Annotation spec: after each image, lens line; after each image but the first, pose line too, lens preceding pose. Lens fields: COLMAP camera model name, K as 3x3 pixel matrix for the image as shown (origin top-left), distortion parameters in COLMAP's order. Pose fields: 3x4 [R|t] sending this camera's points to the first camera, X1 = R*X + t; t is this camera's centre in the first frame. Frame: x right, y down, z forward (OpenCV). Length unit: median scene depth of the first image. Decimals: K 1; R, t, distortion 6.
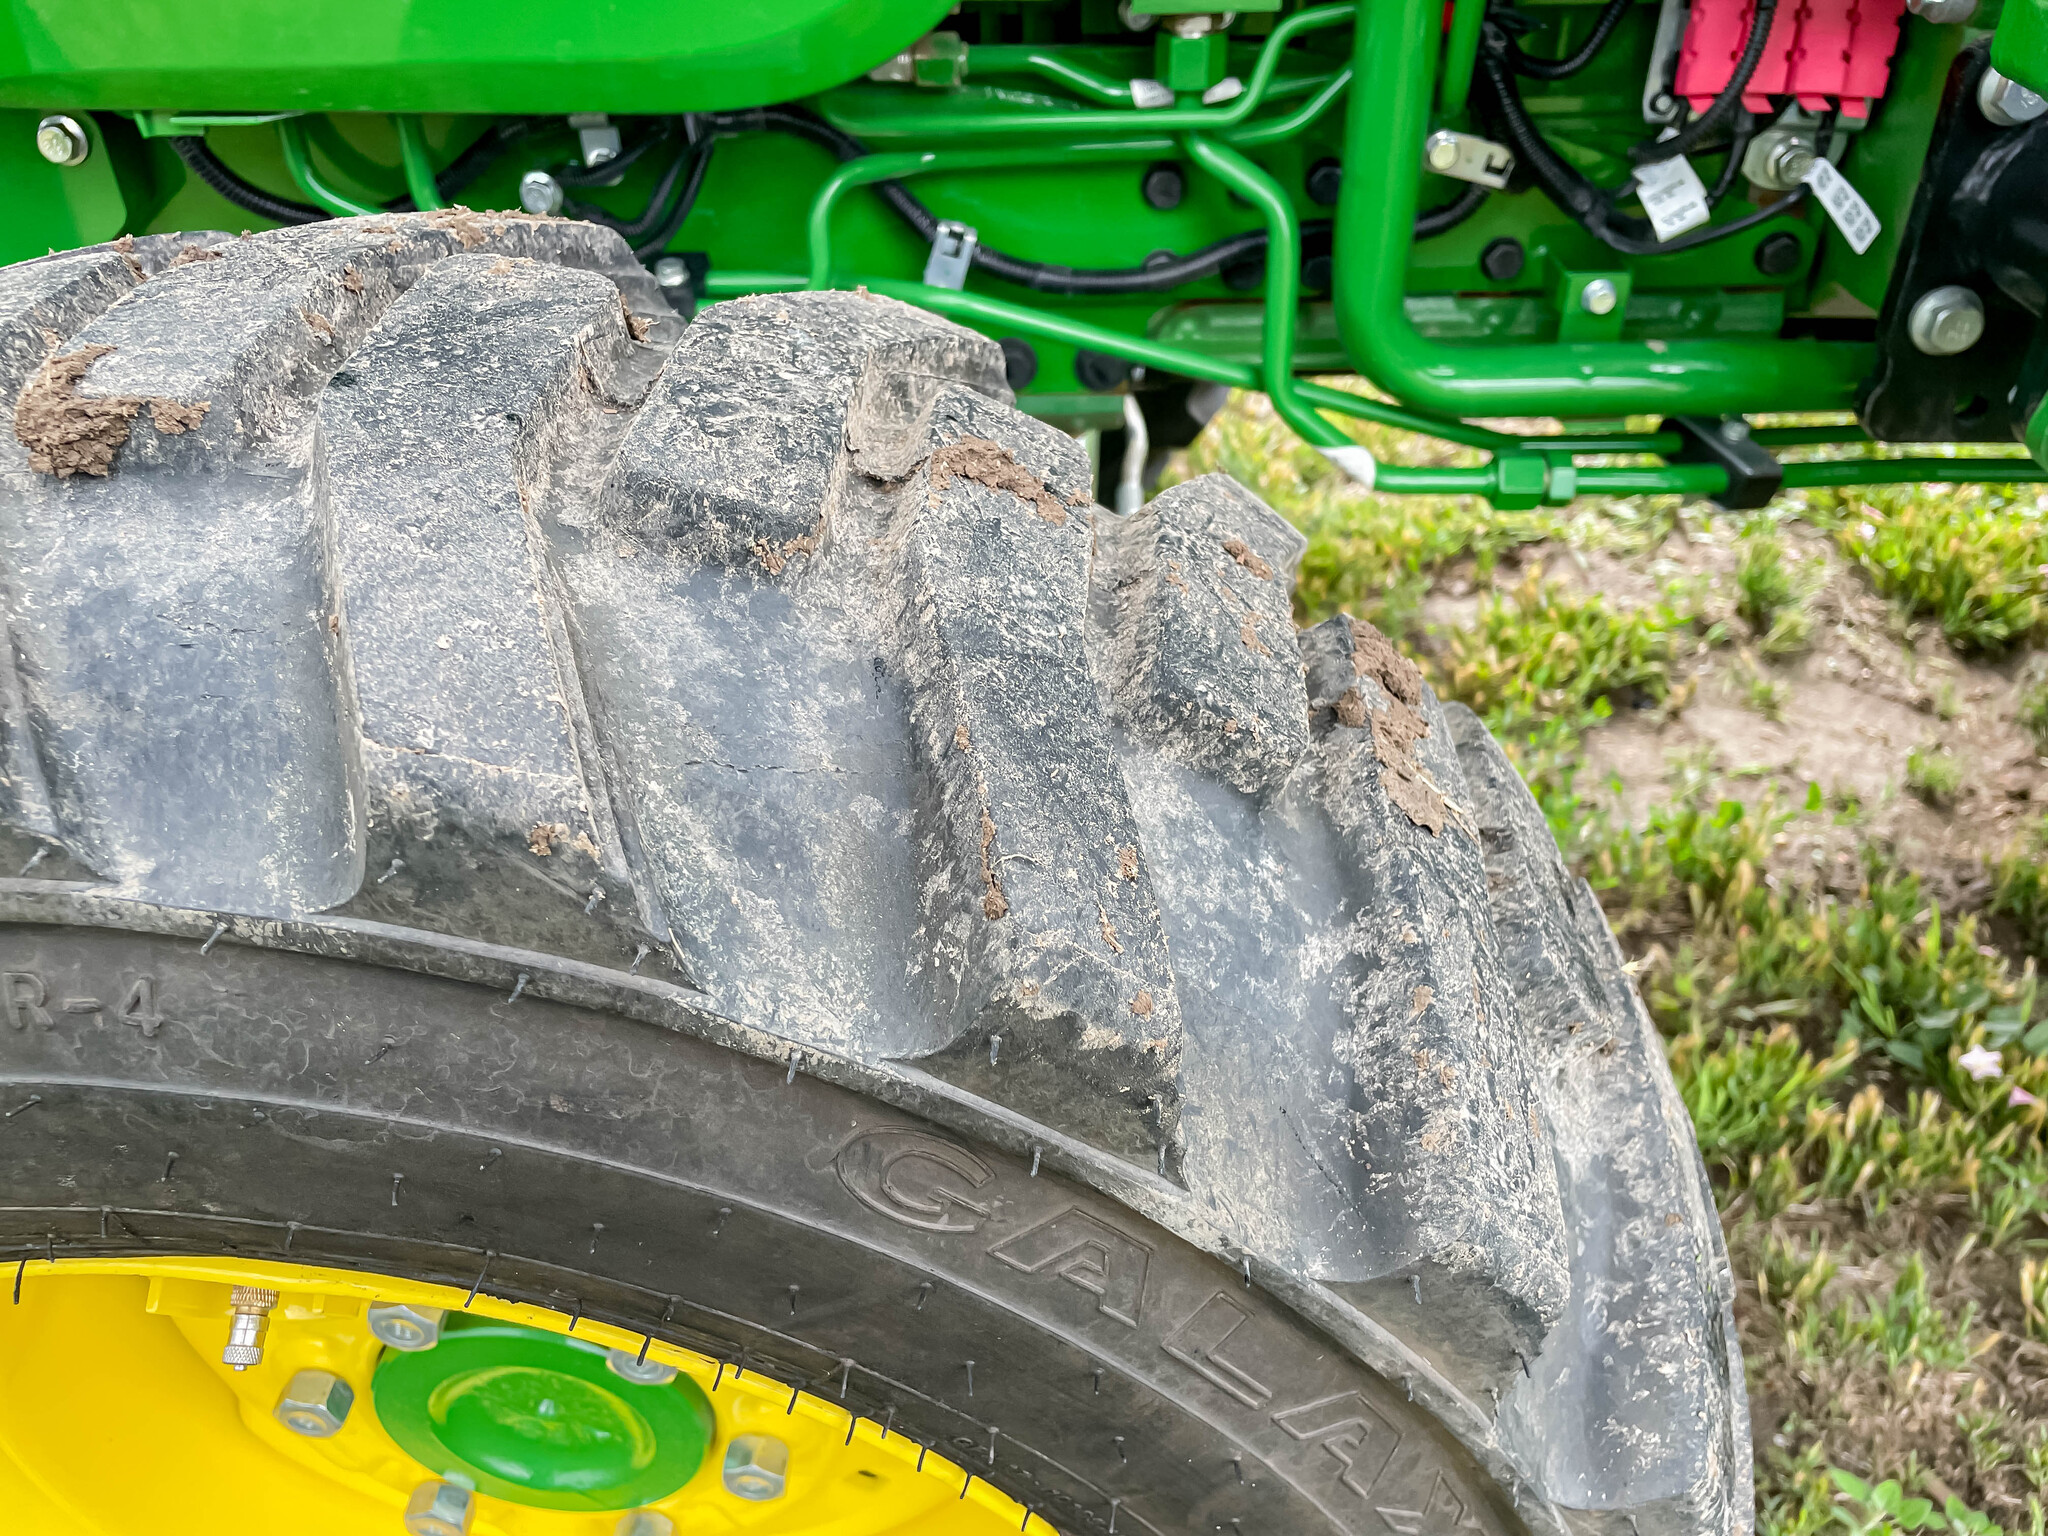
lens RADIAL K [[1569.4, 0, 1024.0], [0, 1569.4, 768.0], [0, 0, 1]] dist [0.076127, -0.129600]
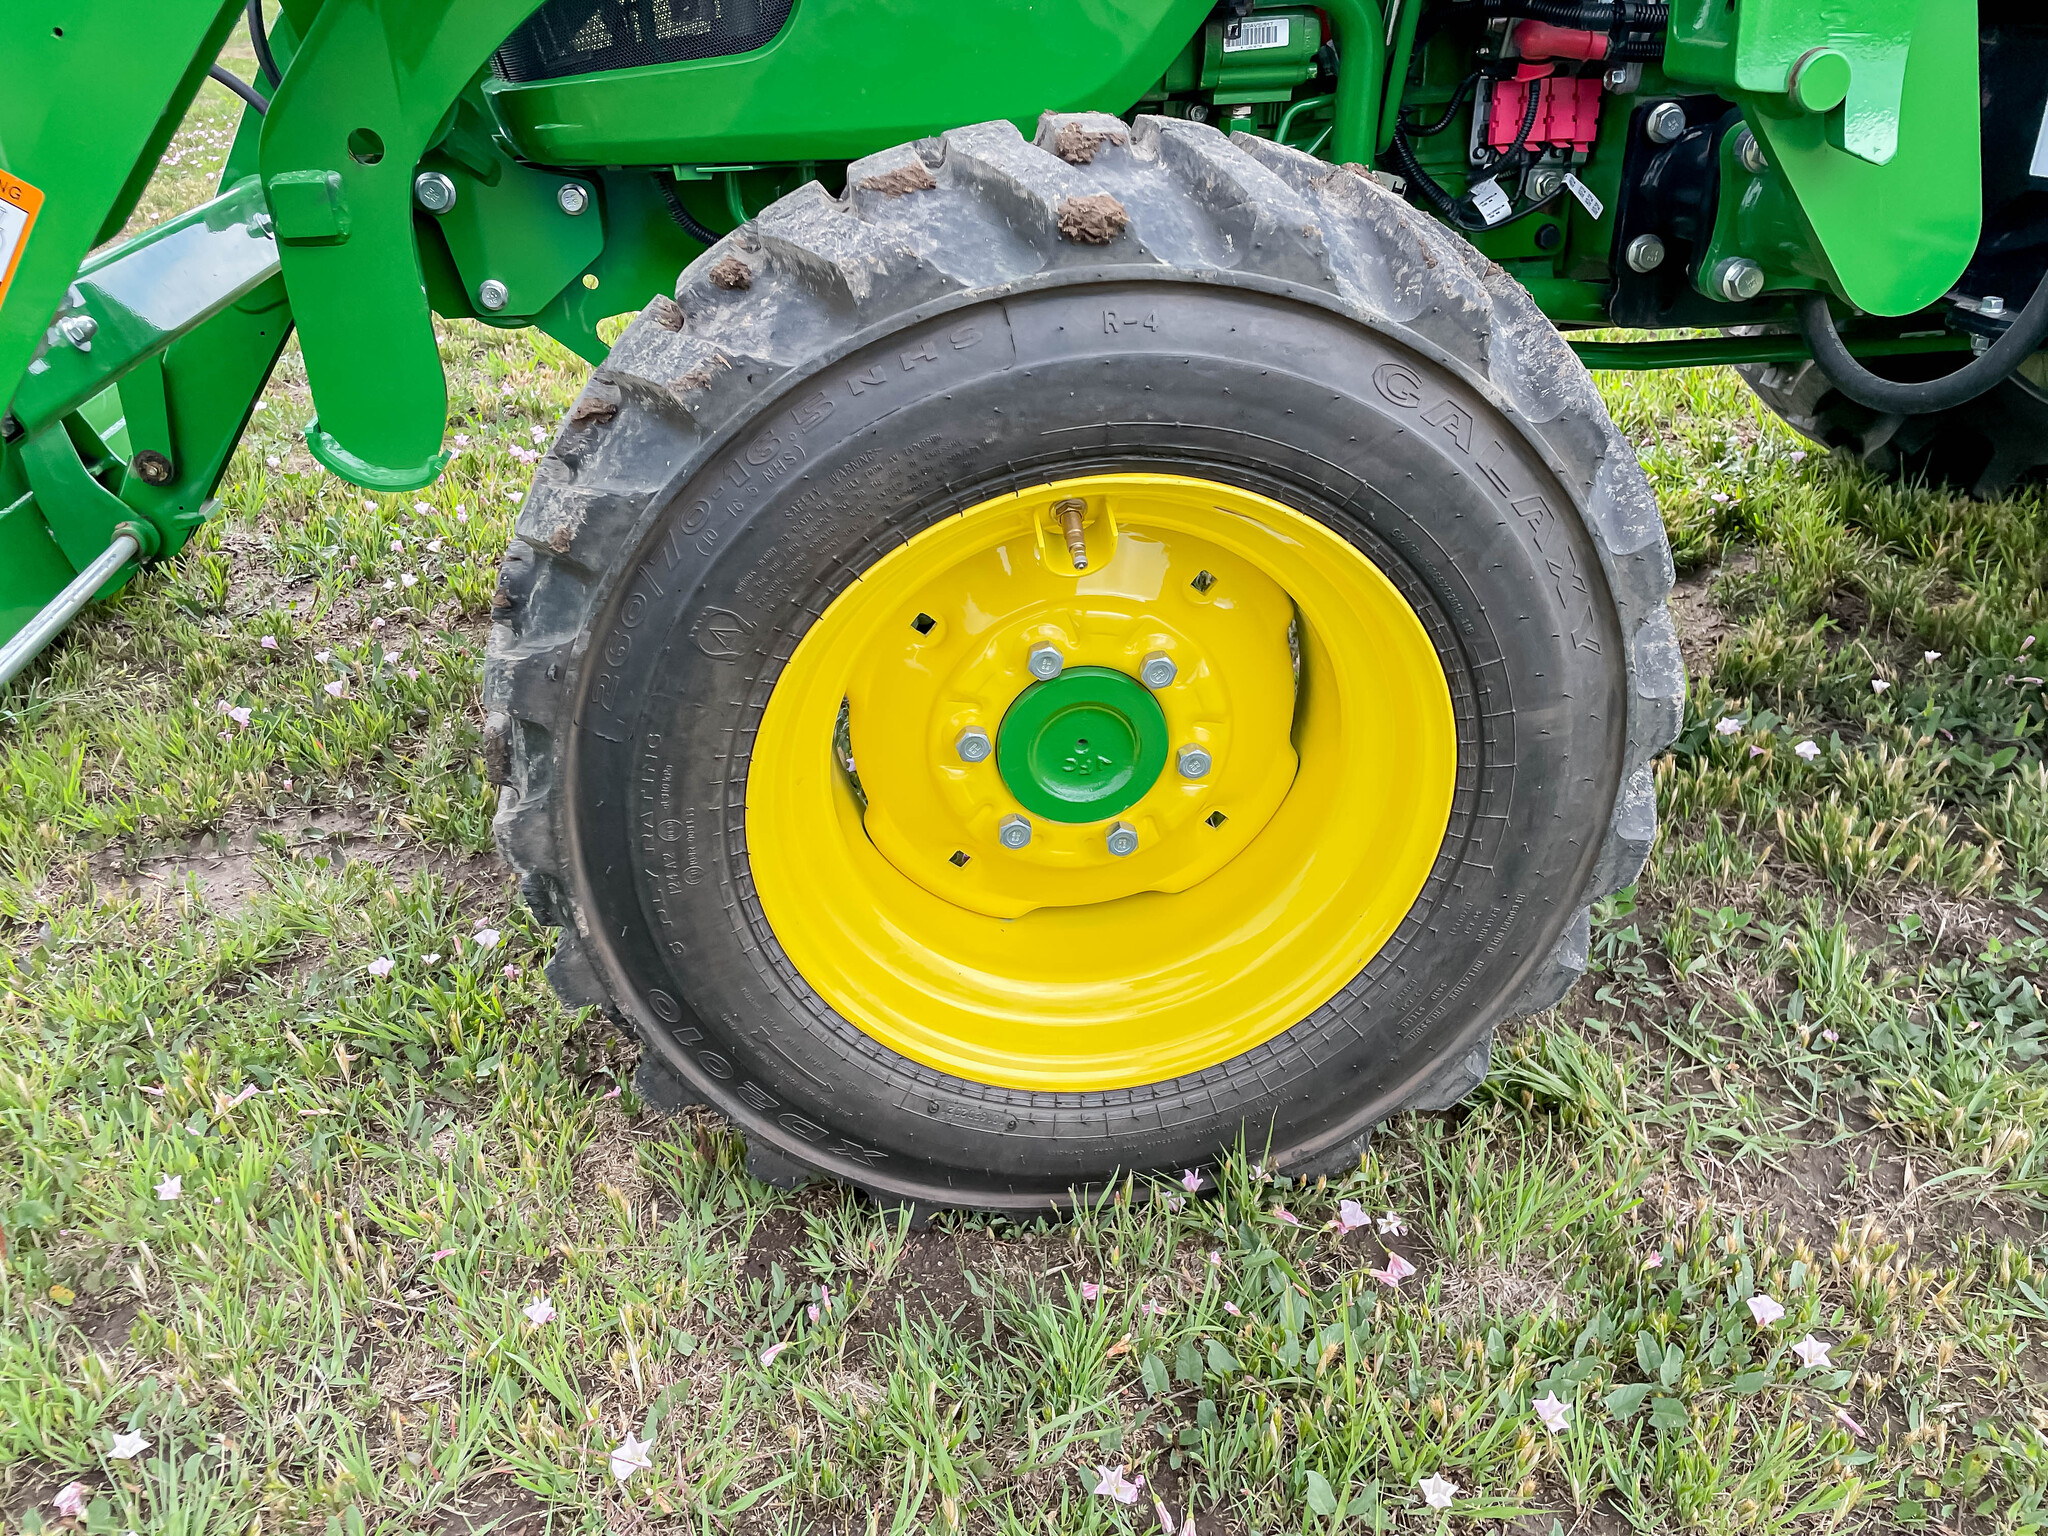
lens RADIAL K [[1544.0, 0, 1021.9], [0, 1544.0, 760.8], [0, 0, 1]] dist [0.087655, -0.118213]
pose [[0.983370, -0.086757, 0.159550, -0.485708], [0.110063, 0.983500, -0.143576, 0.491210], [-0.144462, 0.158749, 0.976693, -0.600798]]
